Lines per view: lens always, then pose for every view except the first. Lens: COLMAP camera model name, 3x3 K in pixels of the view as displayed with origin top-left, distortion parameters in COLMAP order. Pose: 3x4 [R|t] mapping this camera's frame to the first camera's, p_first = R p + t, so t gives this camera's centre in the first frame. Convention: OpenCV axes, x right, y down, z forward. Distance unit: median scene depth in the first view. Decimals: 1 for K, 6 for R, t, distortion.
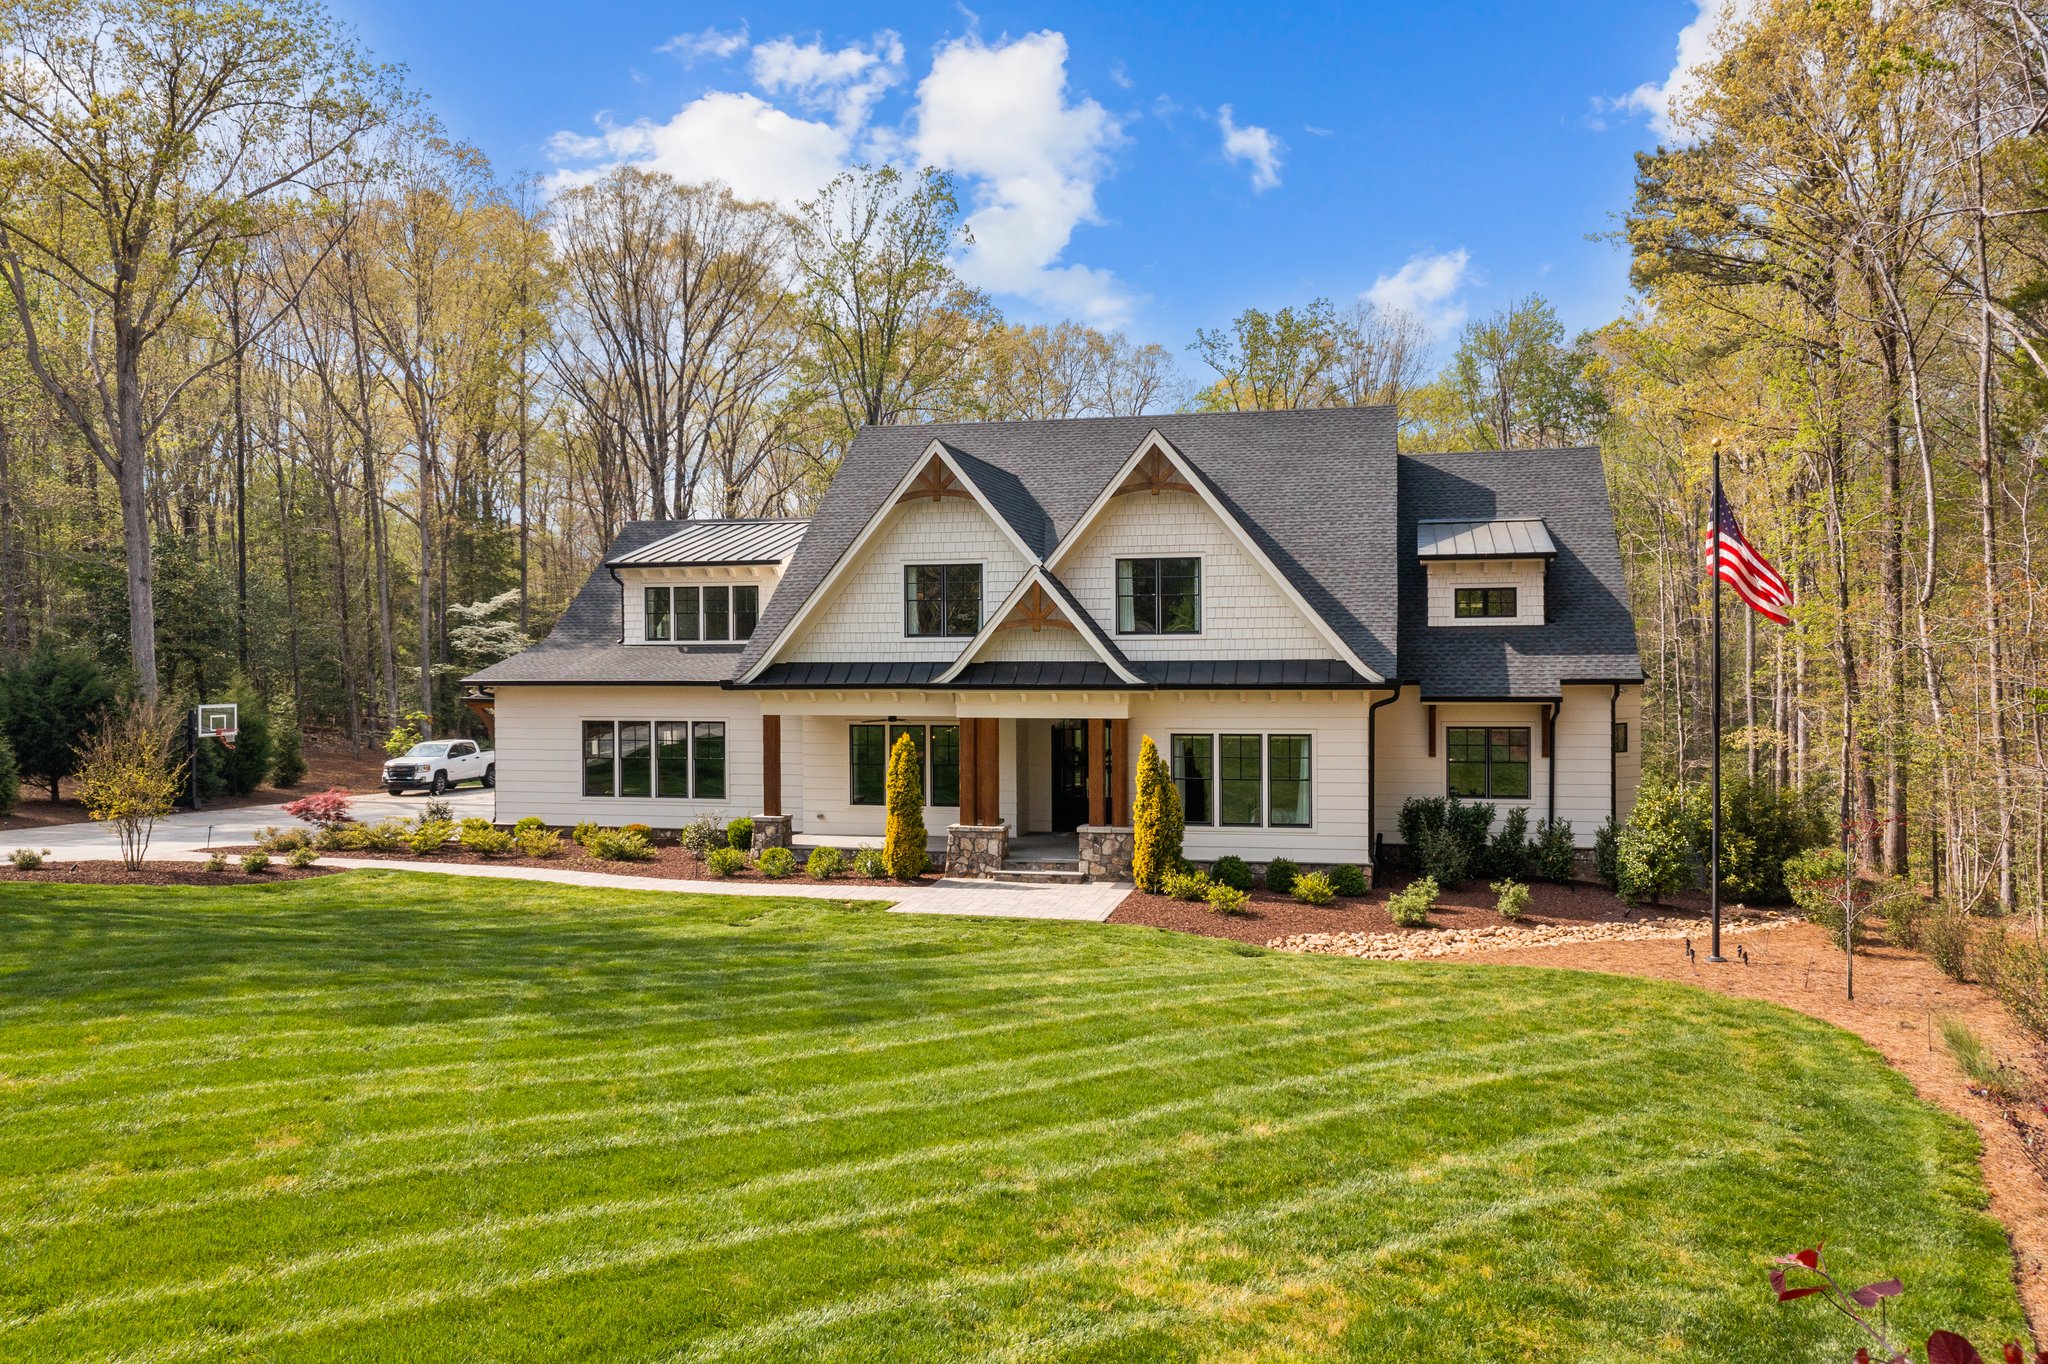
lens RADIAL K [[1630.5, 0, 1025.6], [0, 1630.5, 667.7], [0, 0, 1]] dist [-0.008884, 0.014372]
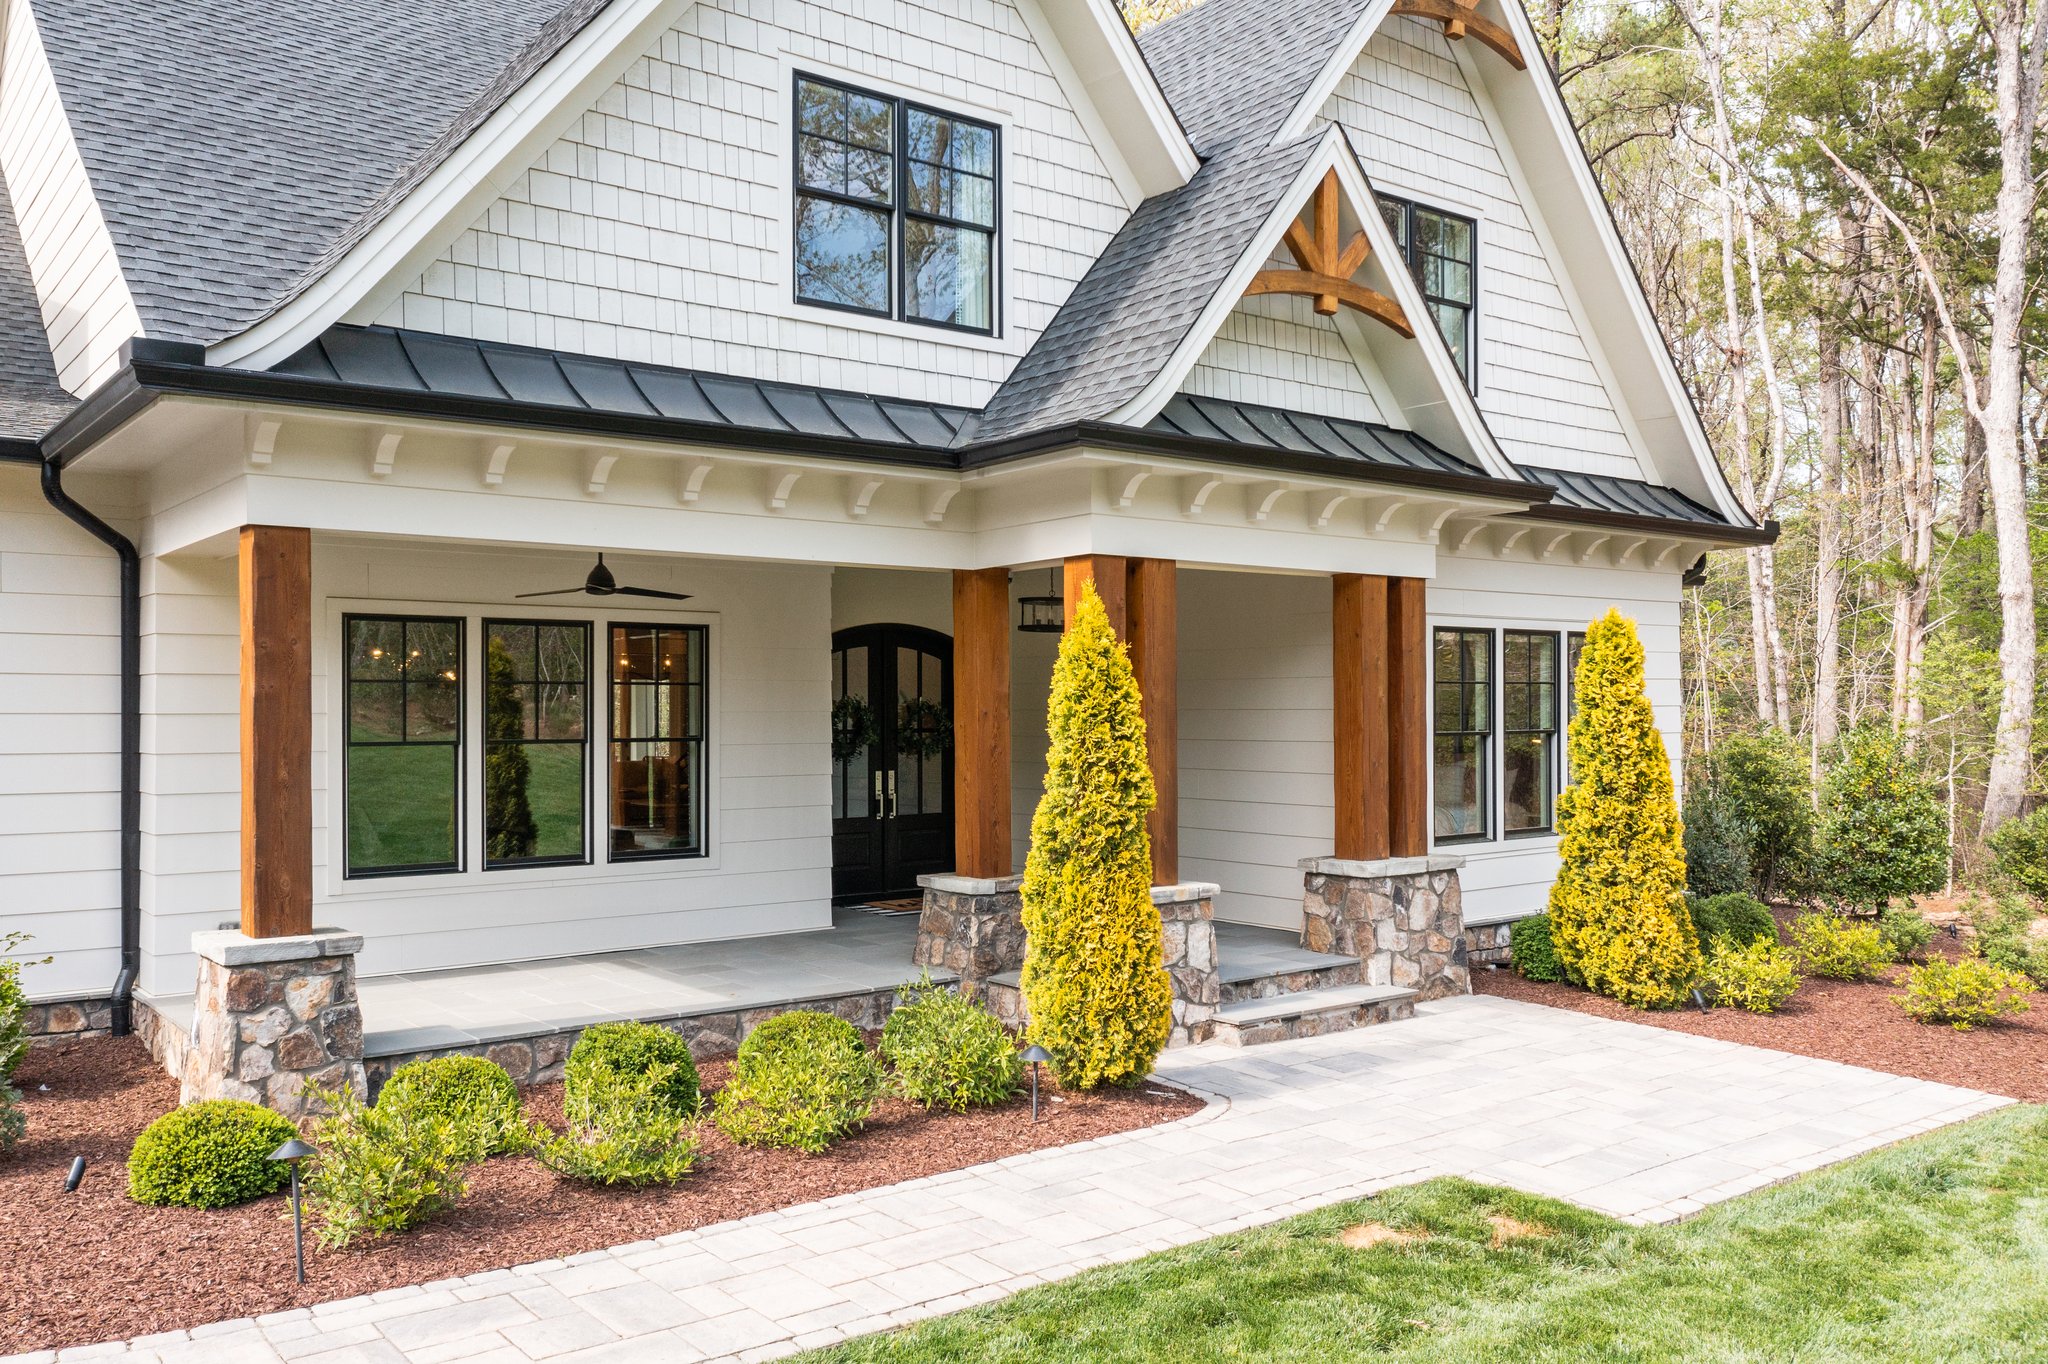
lens RADIAL K [[1630.5, 0, 1035.6], [0, 1630.5, 695.1], [0, 0, 1]] dist [-0.008884, 0.014372]
pose [[0.621763, 0.009479, 0.783148, -0.290950], [0.005672, 0.999846, -0.016605, 0.061831], [-0.783185, 0.014767, 0.621614, 0.787616]]
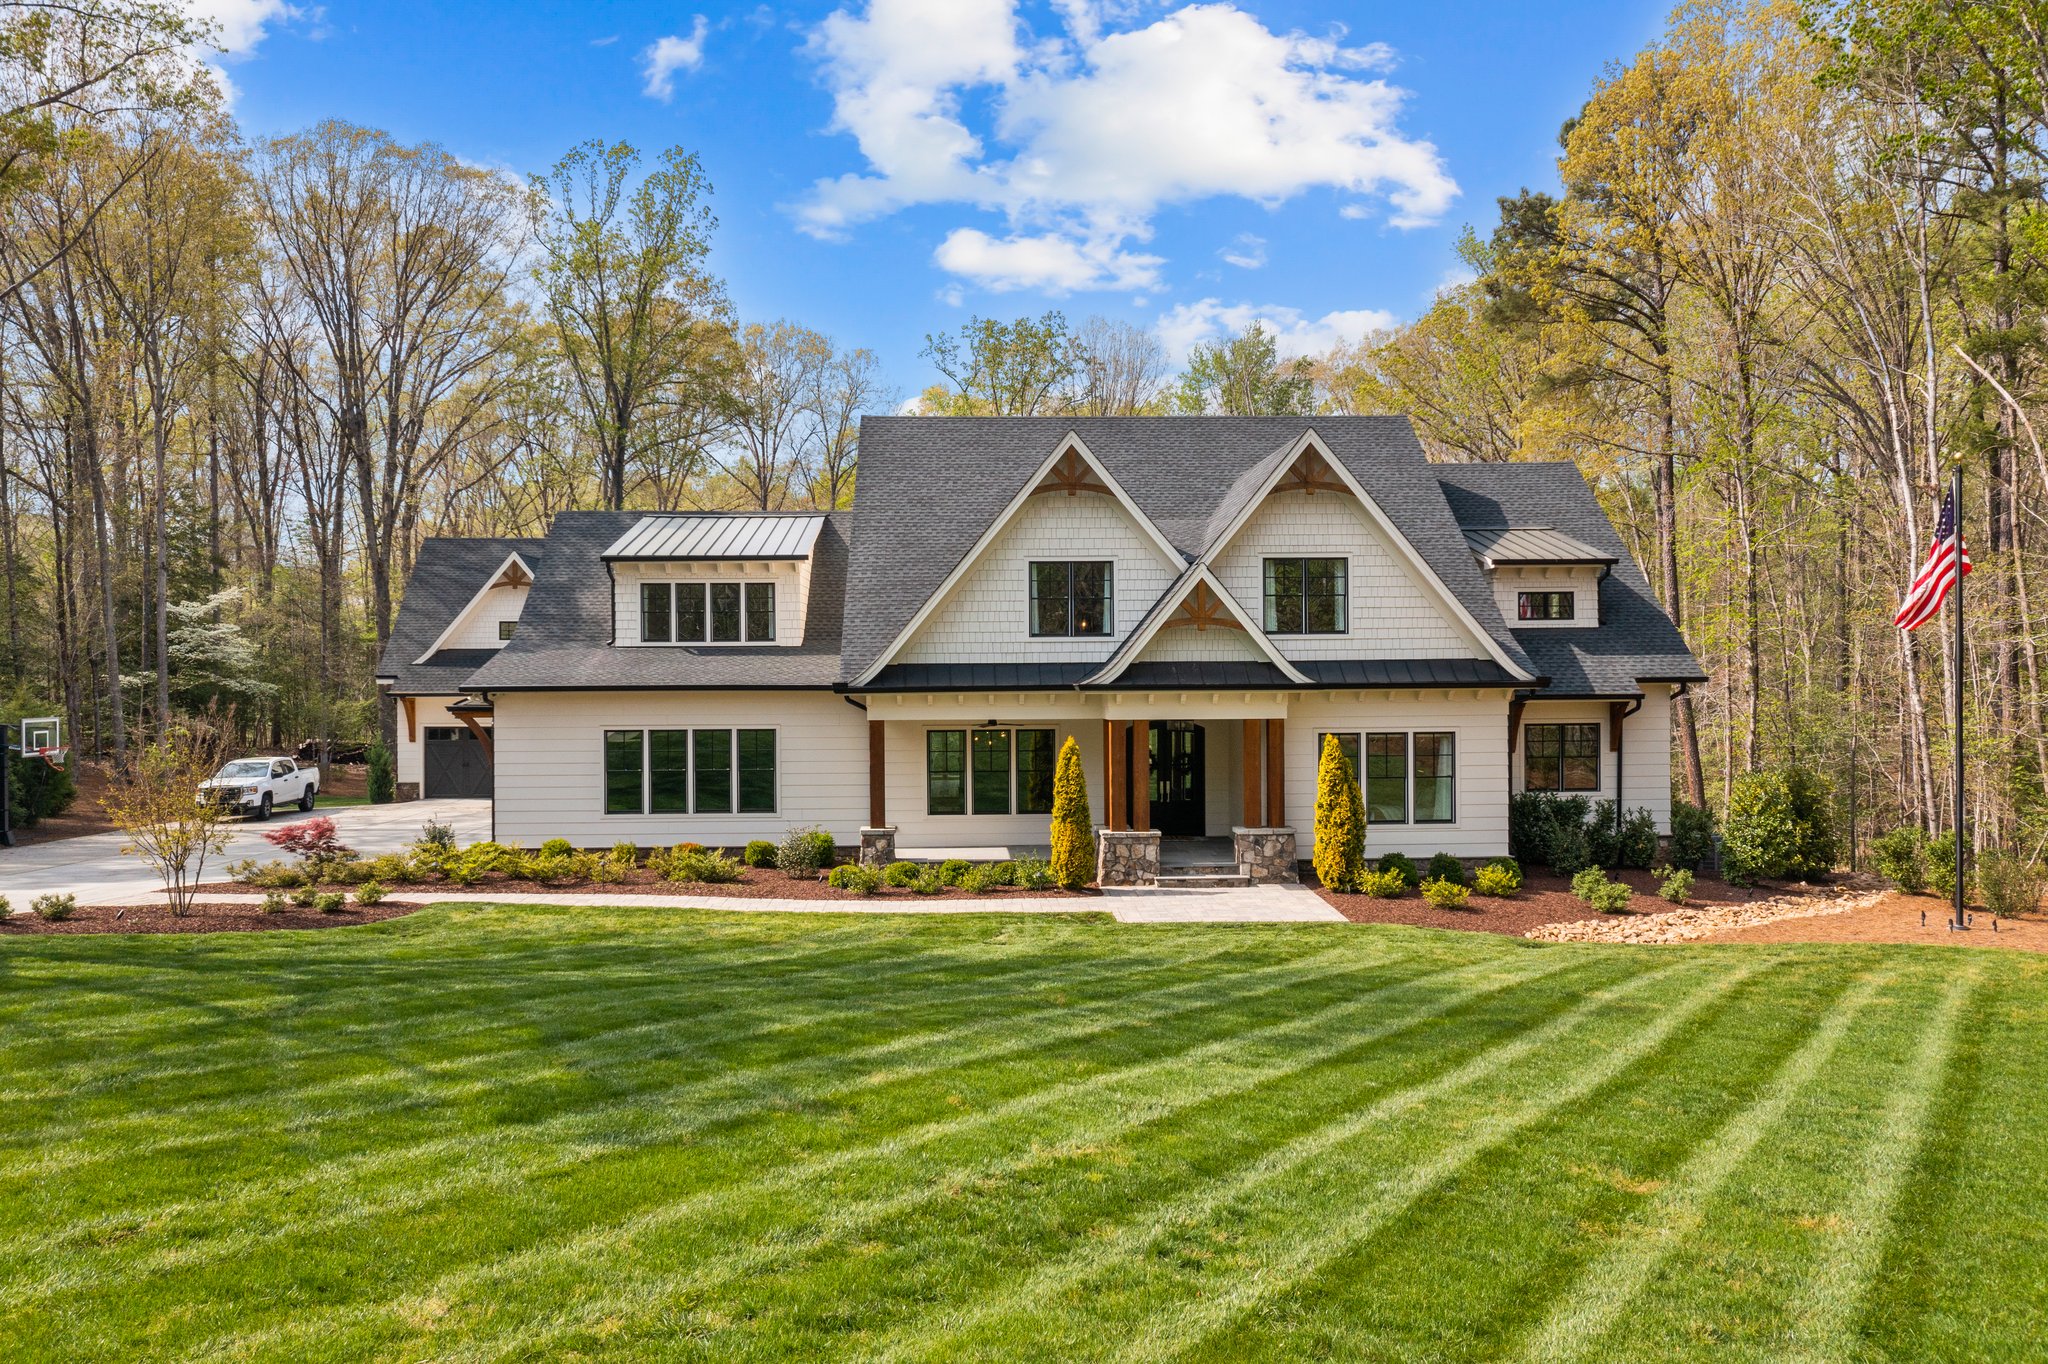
lens RADIAL K [[1630.5, 0, 1030.3], [0, 1630.5, 667.9], [0, 0, 1]] dist [-0.008884, 0.014372]
pose [[0.961458, -0.002254, 0.274944, -0.342620], [0.003827, 0.999979, -0.005186, 0.004451], [-0.274926, 0.006038, 0.961446, 0.081671]]
